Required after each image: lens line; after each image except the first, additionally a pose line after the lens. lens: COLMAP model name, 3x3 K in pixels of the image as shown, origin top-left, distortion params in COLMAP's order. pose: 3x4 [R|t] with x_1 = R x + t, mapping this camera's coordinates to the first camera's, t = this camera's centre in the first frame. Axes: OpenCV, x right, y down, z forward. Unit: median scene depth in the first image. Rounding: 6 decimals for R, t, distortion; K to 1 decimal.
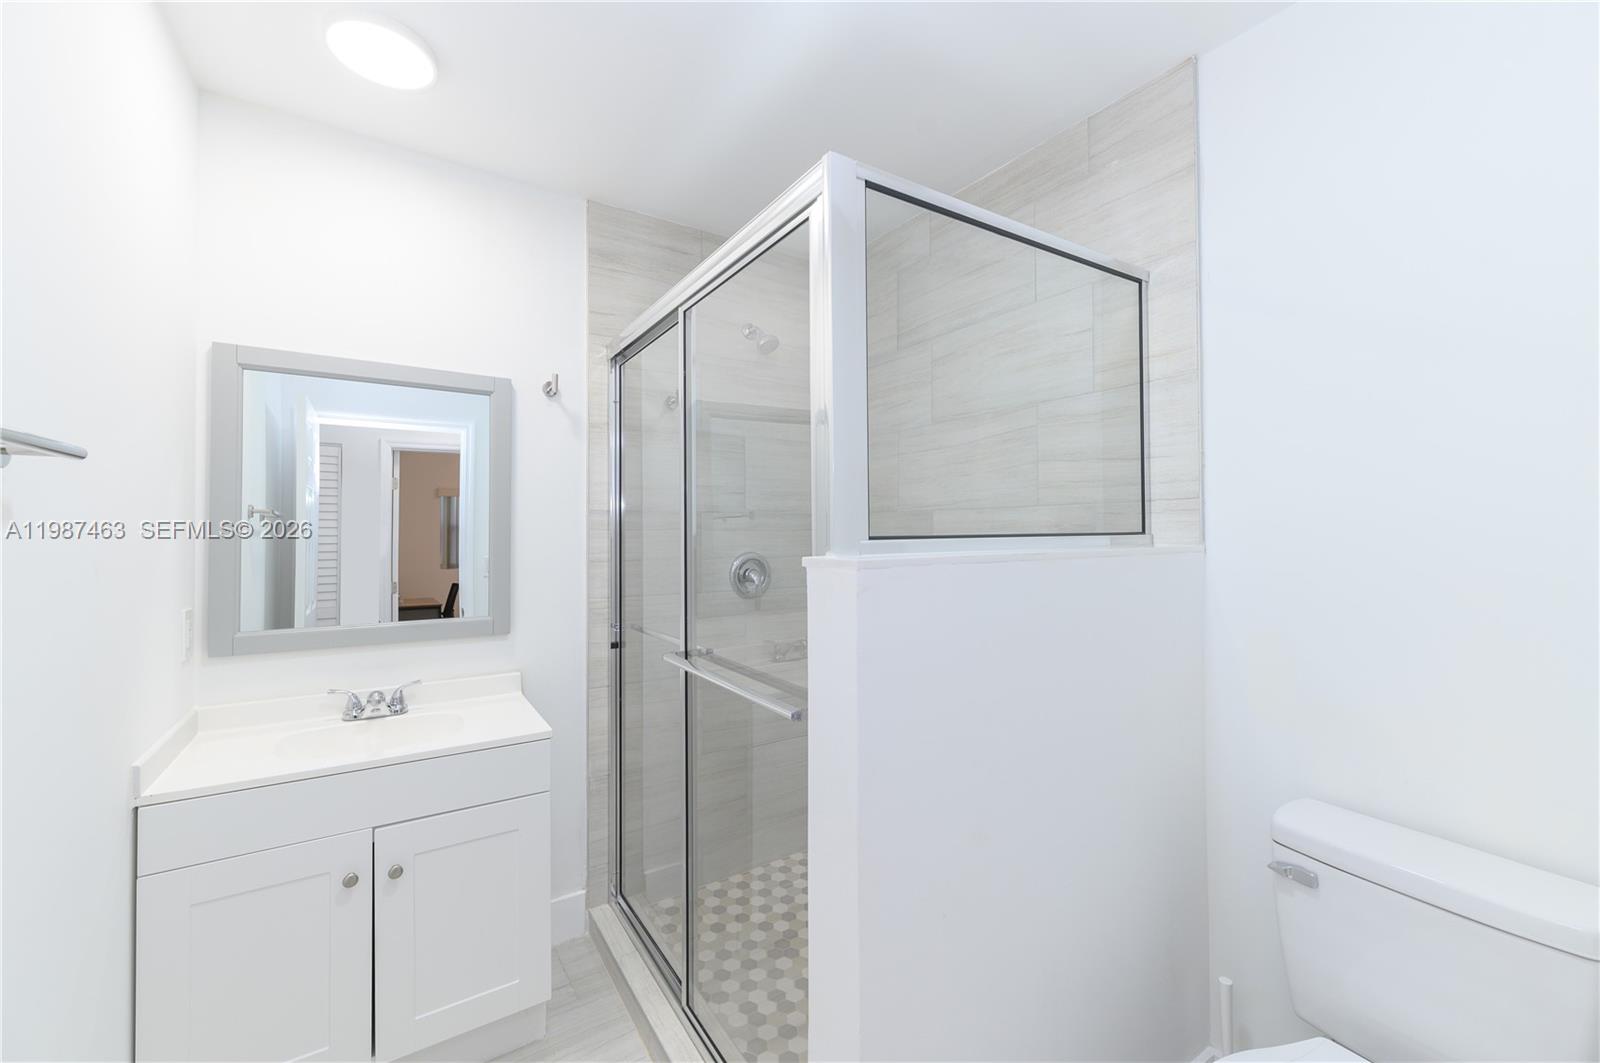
lens RADIAL K [[638.2, 0, 792.9], [0, 638.2, 533.1], [0, 0, 1]] dist [0.008701, 0.000251]
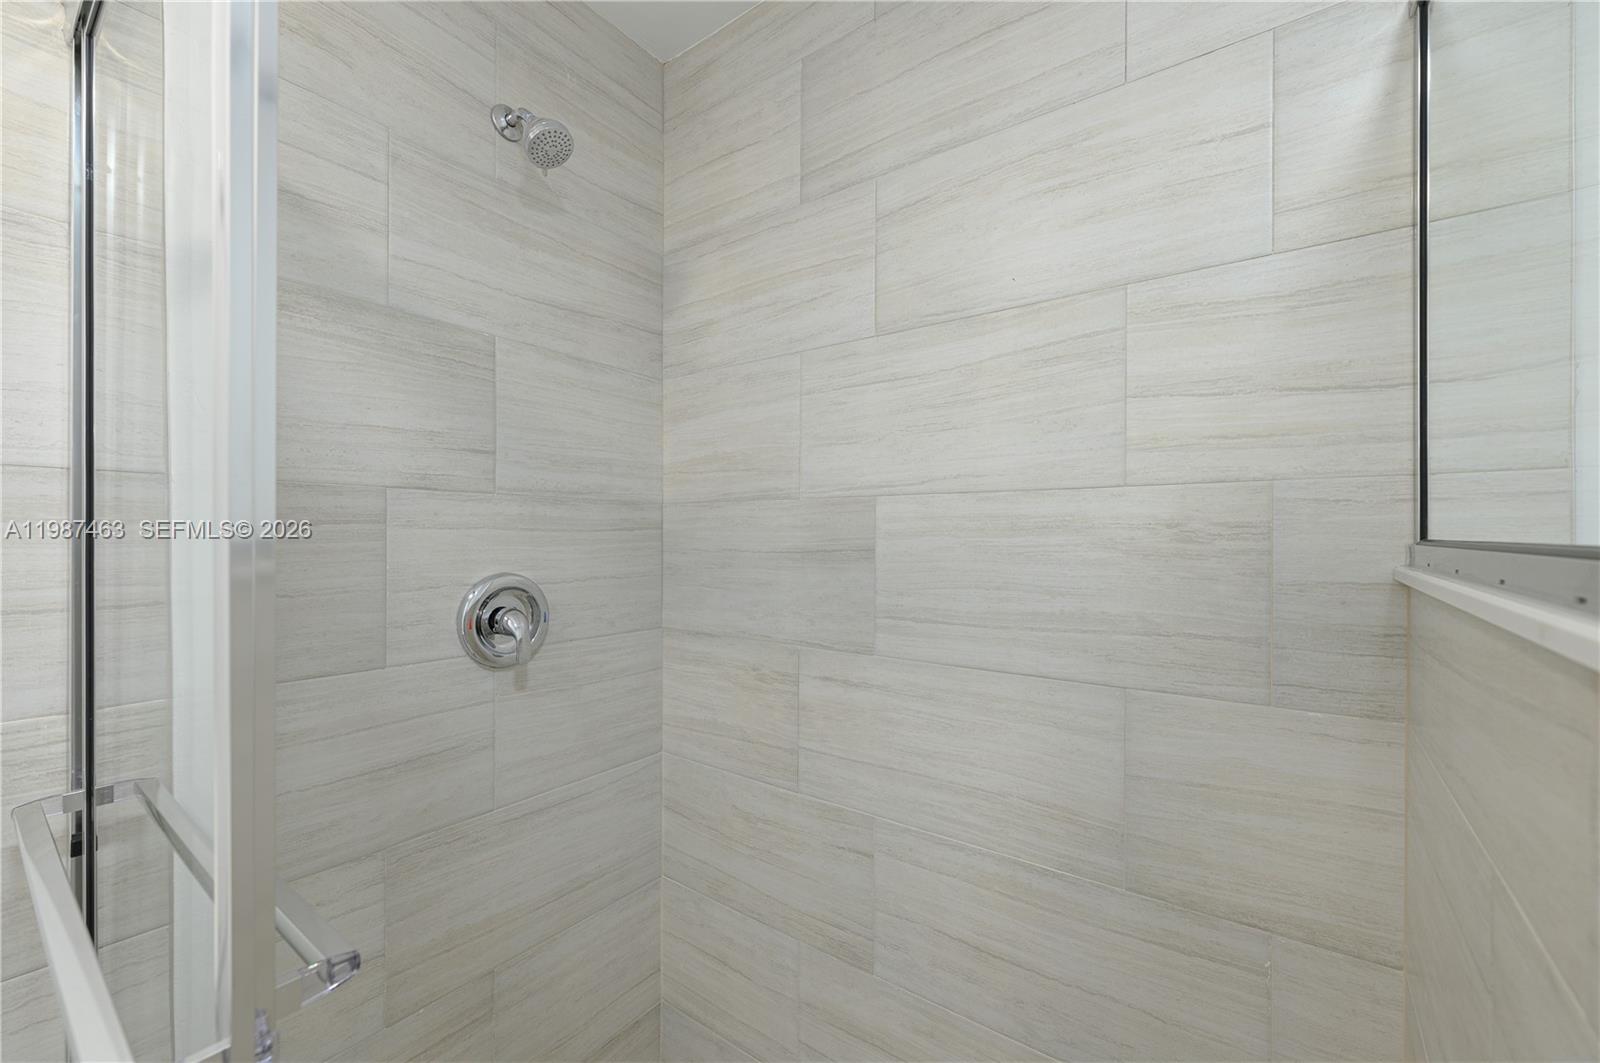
lens RADIAL K [[638.2, 0, 792.9], [0, 638.2, 533.1], [0, 0, 1]] dist [0.008701, 0.000251]
pose [[0.936990, 0.007466, 0.349277, -0.035345], [-0.007100, 0.999972, -0.002327, -0.001853], [-0.349285, -0.000300, 0.937017, 0.519776]]
